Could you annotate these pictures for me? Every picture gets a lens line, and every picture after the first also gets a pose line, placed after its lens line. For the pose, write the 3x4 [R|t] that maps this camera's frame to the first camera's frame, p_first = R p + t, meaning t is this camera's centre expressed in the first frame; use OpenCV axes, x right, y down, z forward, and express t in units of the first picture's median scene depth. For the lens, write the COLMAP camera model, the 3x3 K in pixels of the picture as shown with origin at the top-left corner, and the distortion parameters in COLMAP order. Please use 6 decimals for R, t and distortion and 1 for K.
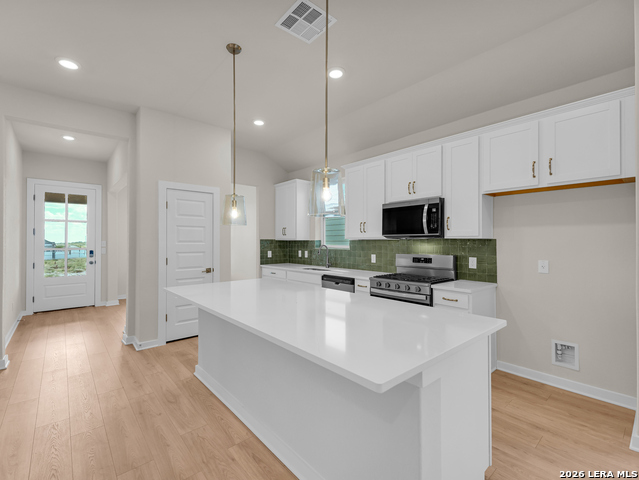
lens RADIAL K [[294.2, 0, 317.6], [0, 294.2, 240.2], [0, 0, 1]] dist [0.004266, -0.000066]
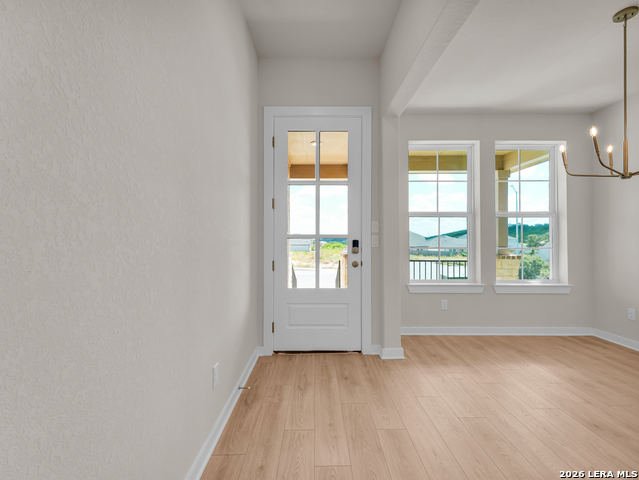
lens RADIAL K [[292.2, 0, 317.5], [0, 292.2, 241.5], [0, 0, 1]] dist [0.016009, 0.000301]
pose [[0.761555, -0.008974, -0.648038, -0.662353], [0.003821, 0.999949, -0.009358, 0.055764], [0.648089, 0.004650, 0.761550, 0.776787]]
